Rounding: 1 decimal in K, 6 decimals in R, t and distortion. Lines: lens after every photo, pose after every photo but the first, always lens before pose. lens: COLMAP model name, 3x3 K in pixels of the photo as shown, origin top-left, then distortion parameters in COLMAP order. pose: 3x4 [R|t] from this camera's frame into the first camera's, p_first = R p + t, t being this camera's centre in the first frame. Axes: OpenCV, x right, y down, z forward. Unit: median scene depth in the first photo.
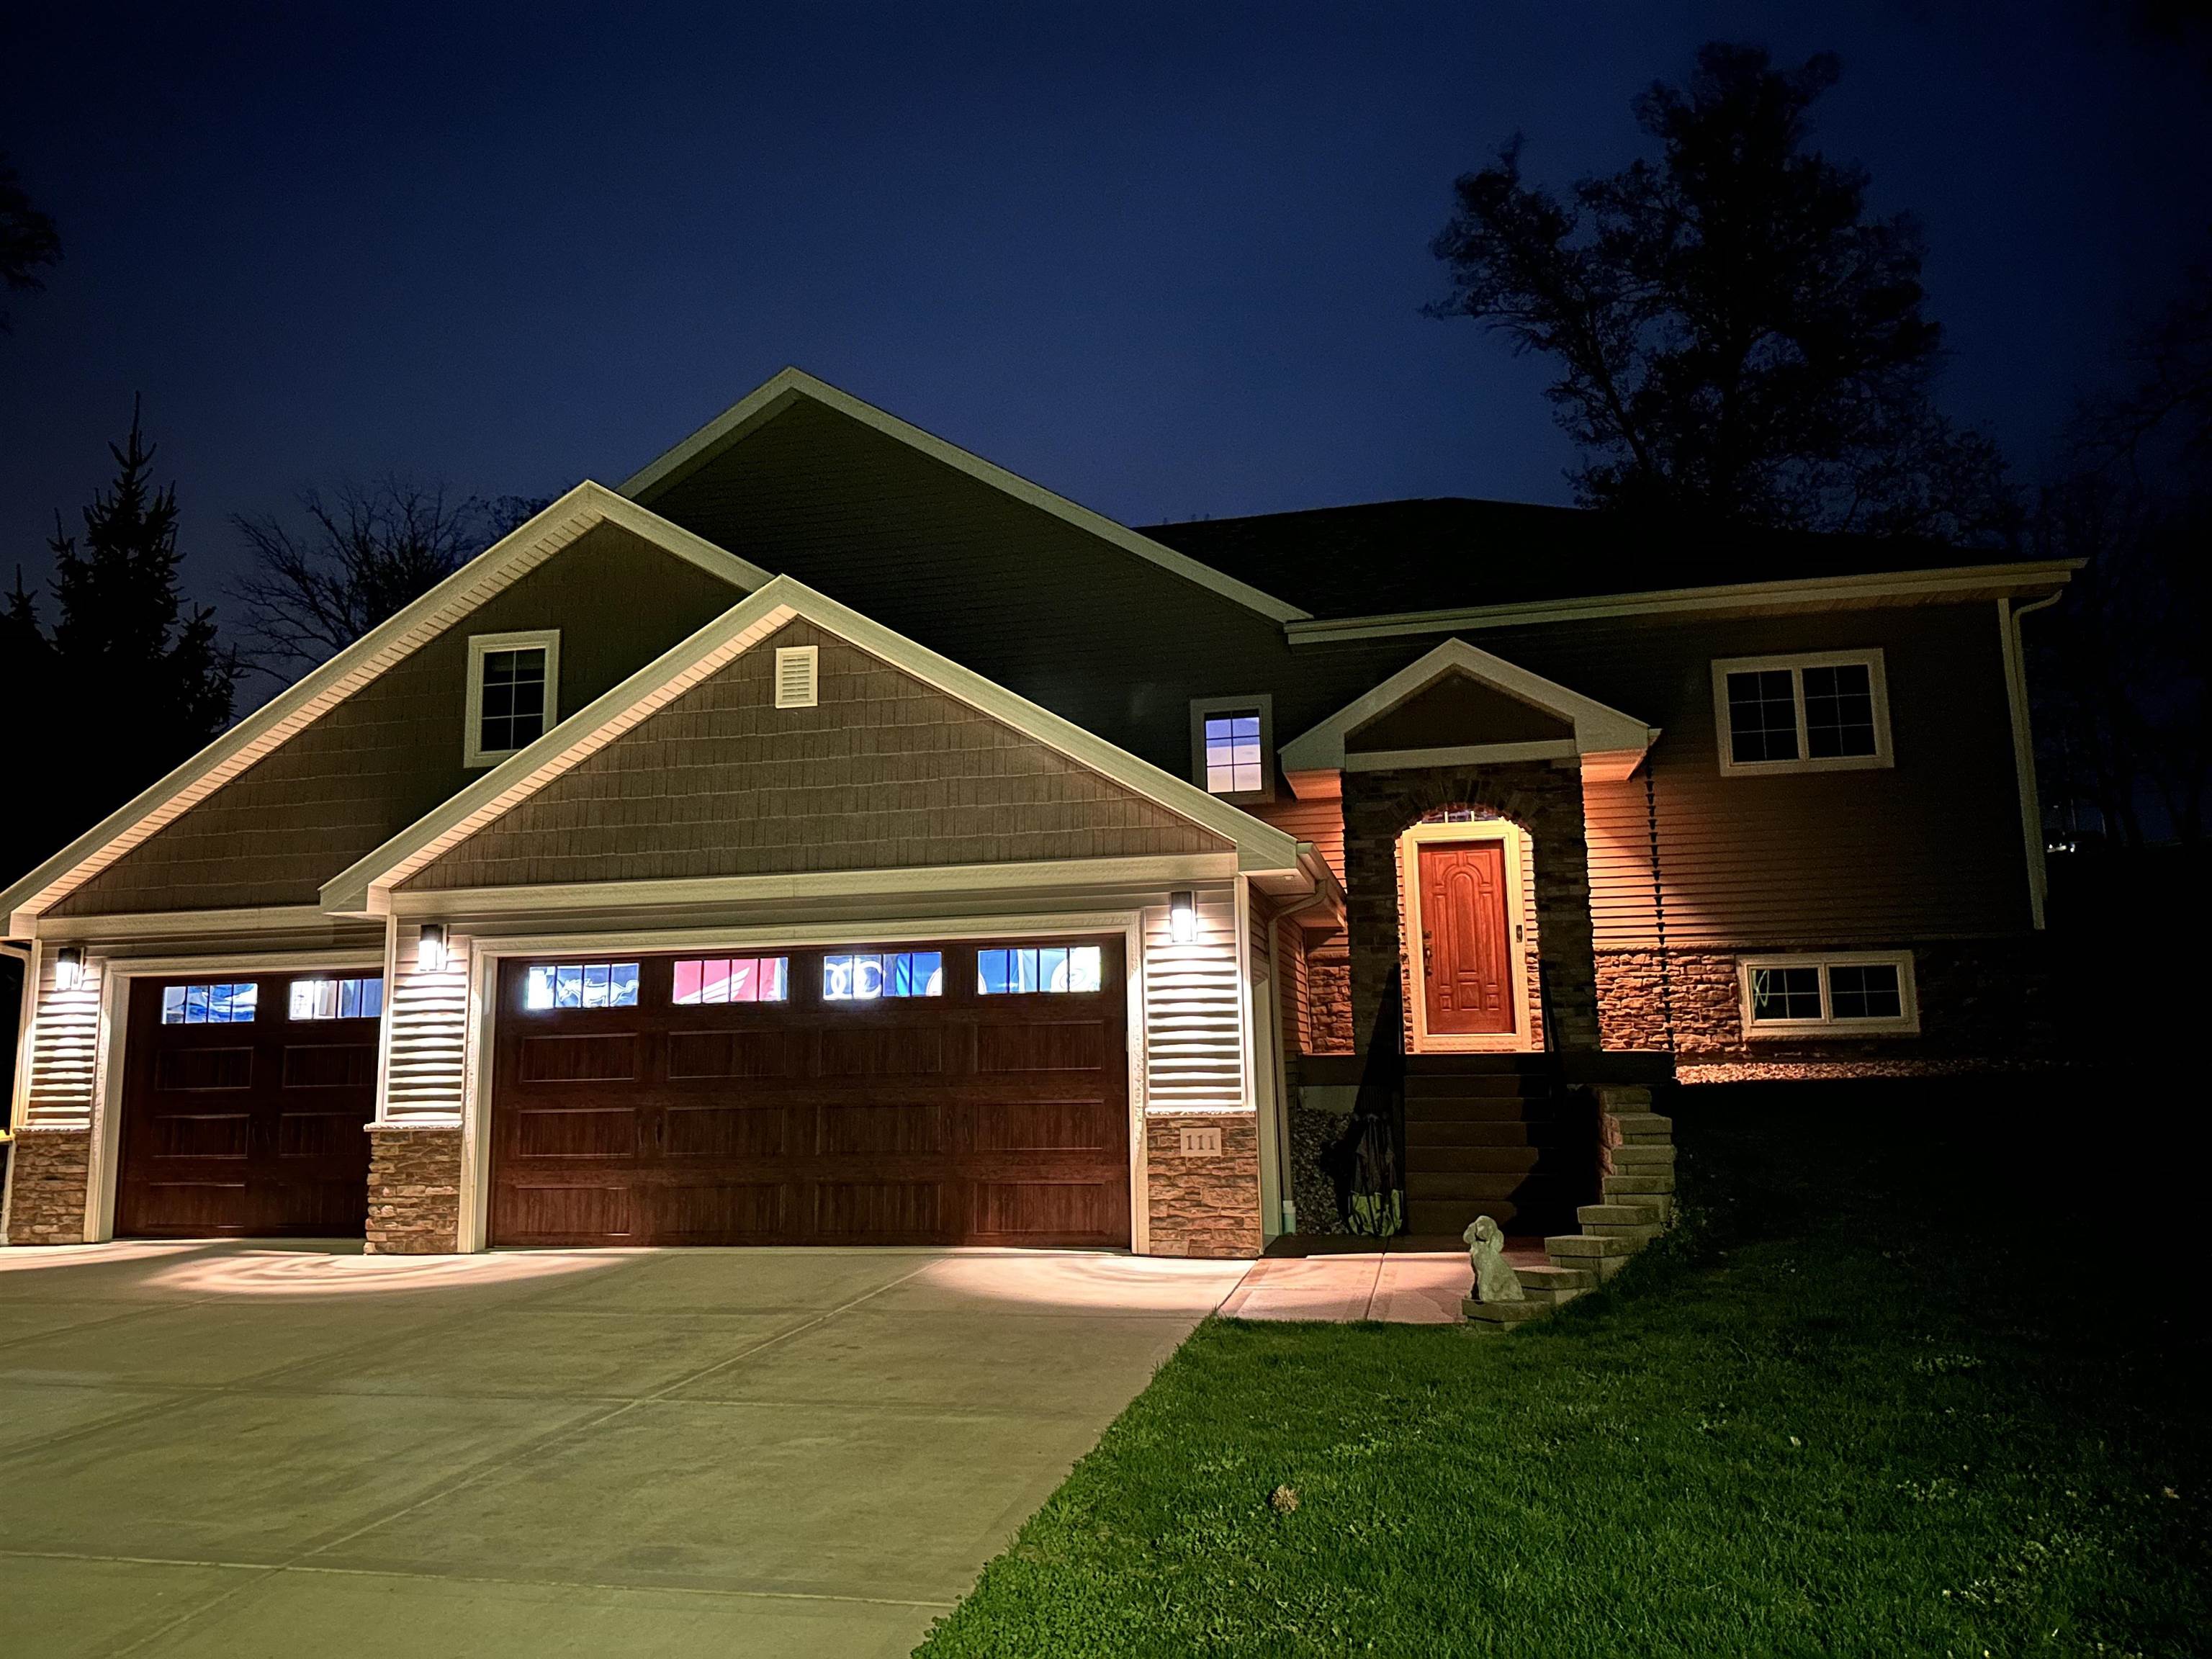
lens RADIAL K [[1558.5, 0, 1107.7], [0, 1558.5, 823.6], [0, 0, 1]] dist [0.102407, -0.133255]
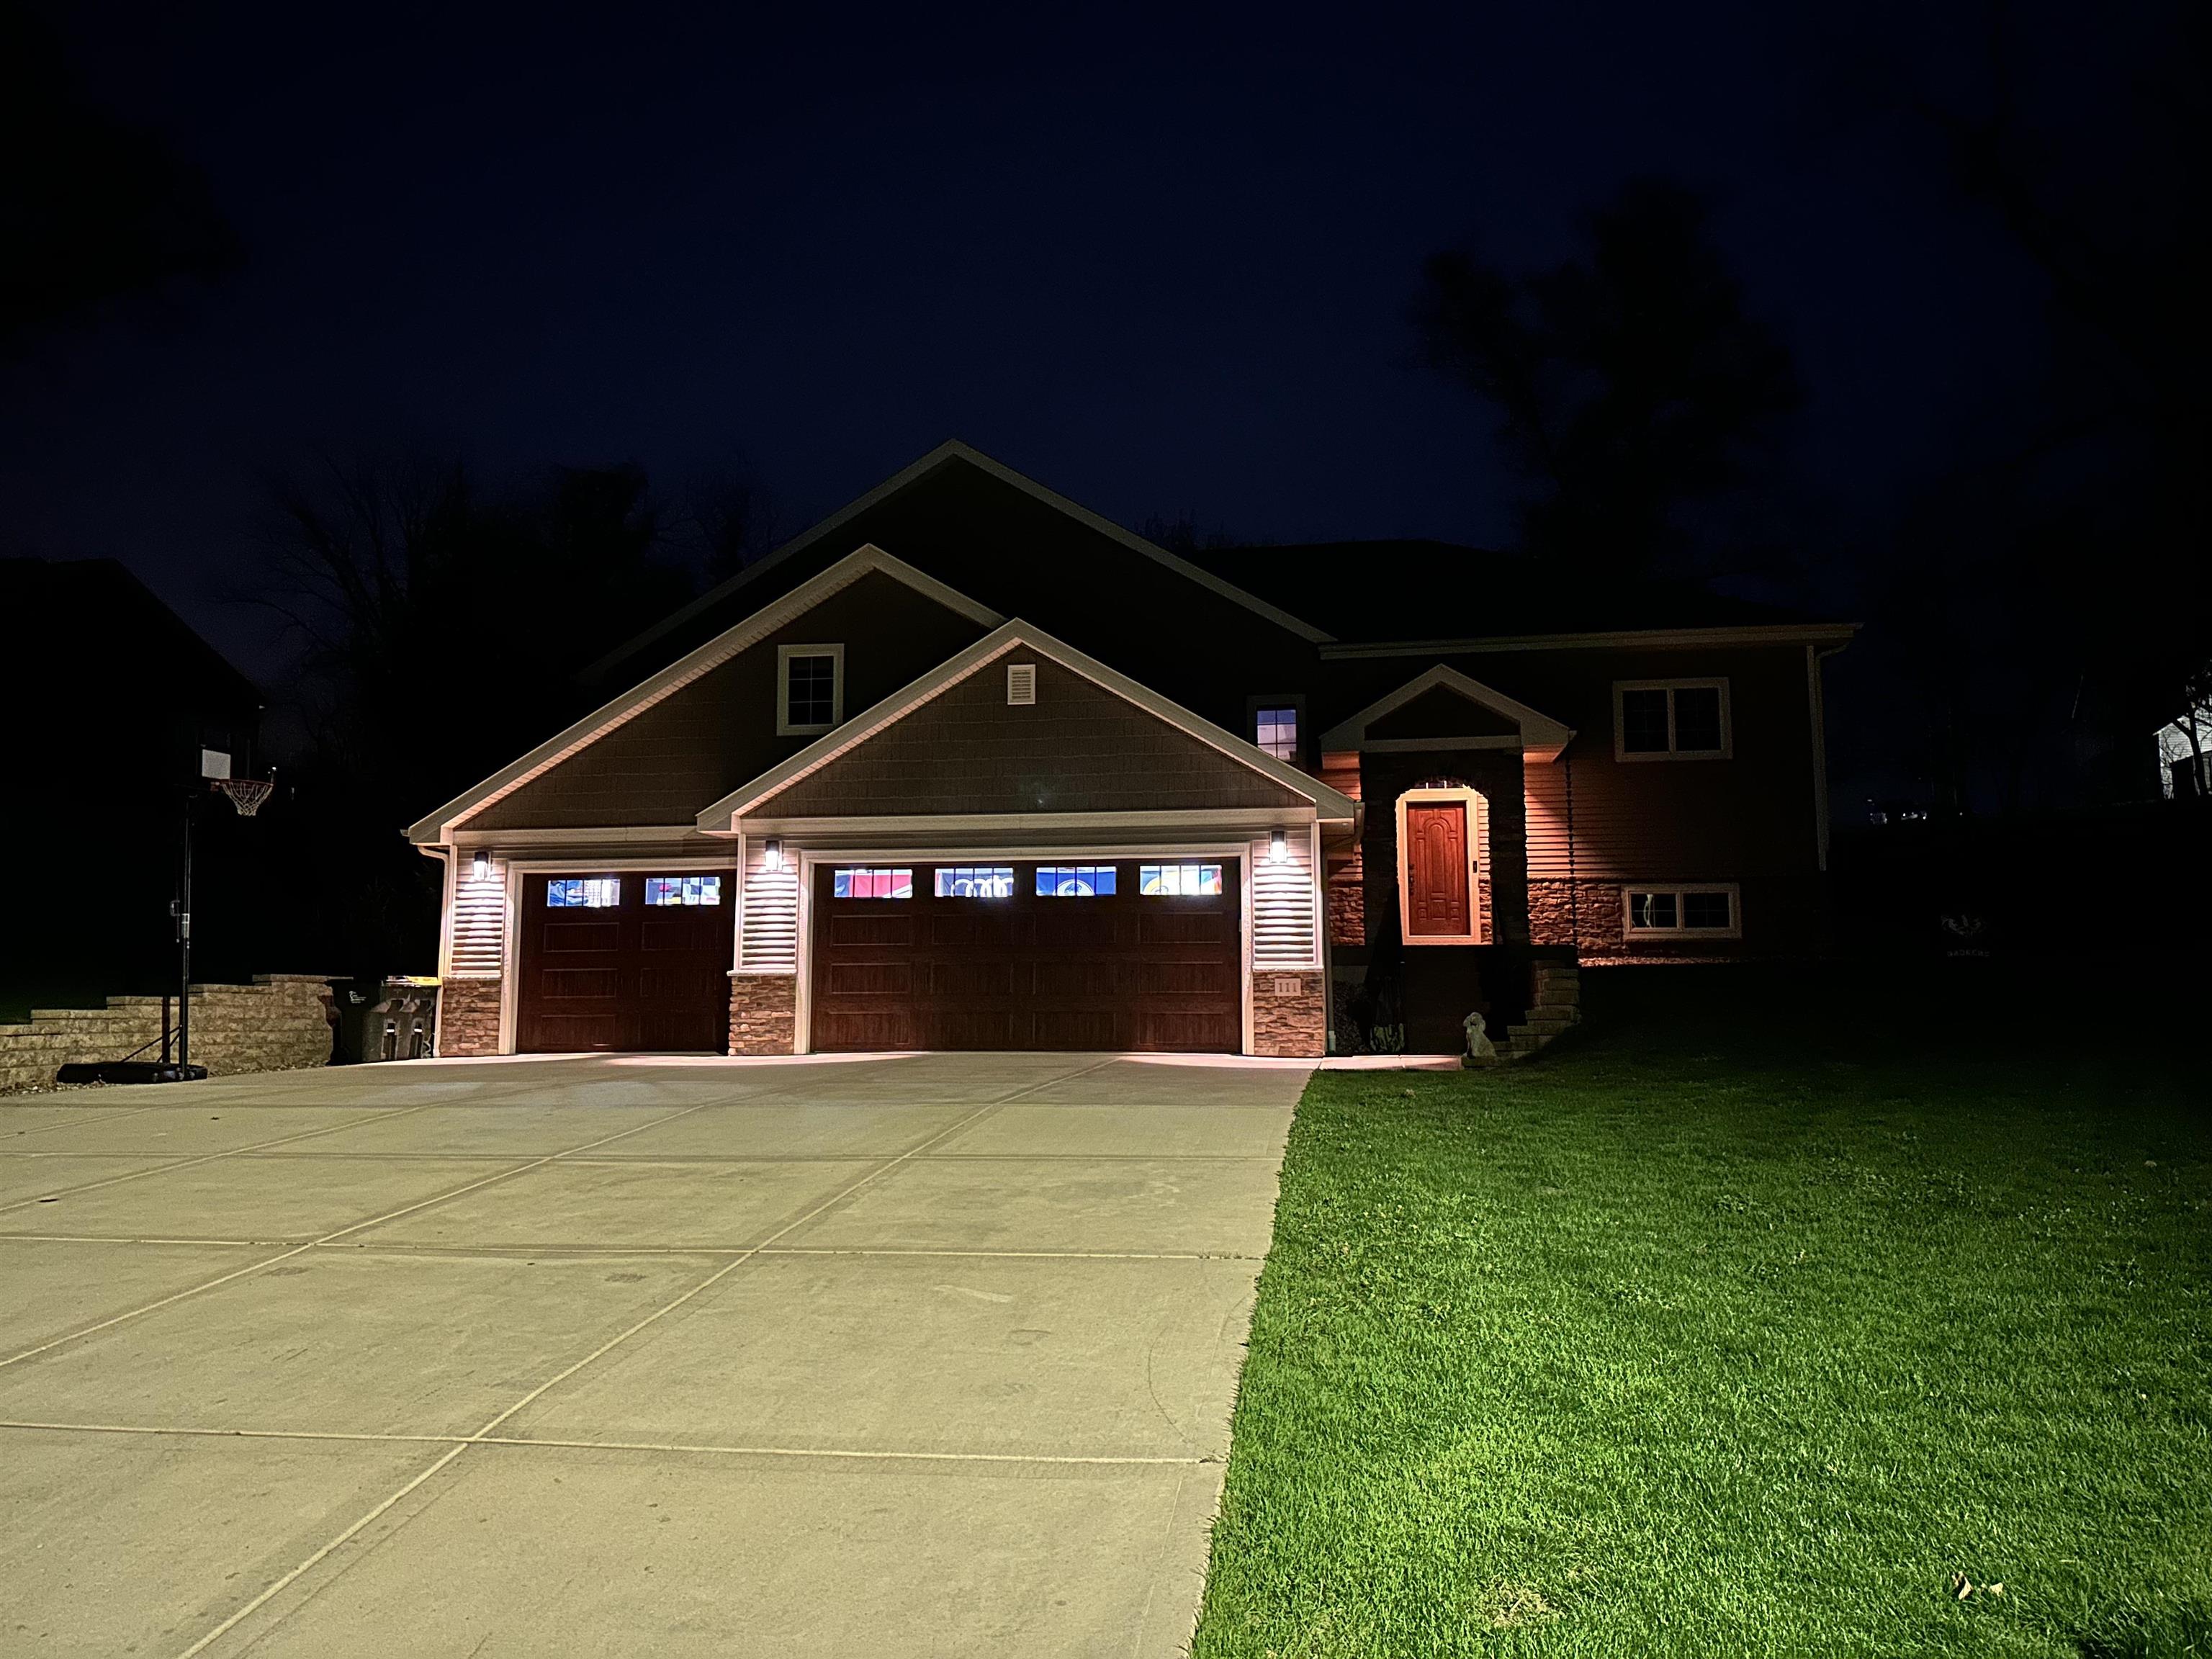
lens RADIAL K [[1562.6, 0, 1106.0], [0, 1562.6, 829.5], [0, 0, 1]] dist [0.099405, -0.000851]
pose [[0.998032, 0.023914, 0.057975, -0.180726], [-0.026082, 0.998977, 0.036931, -0.009910], [-0.057033, -0.038370, 0.997635, -0.472777]]
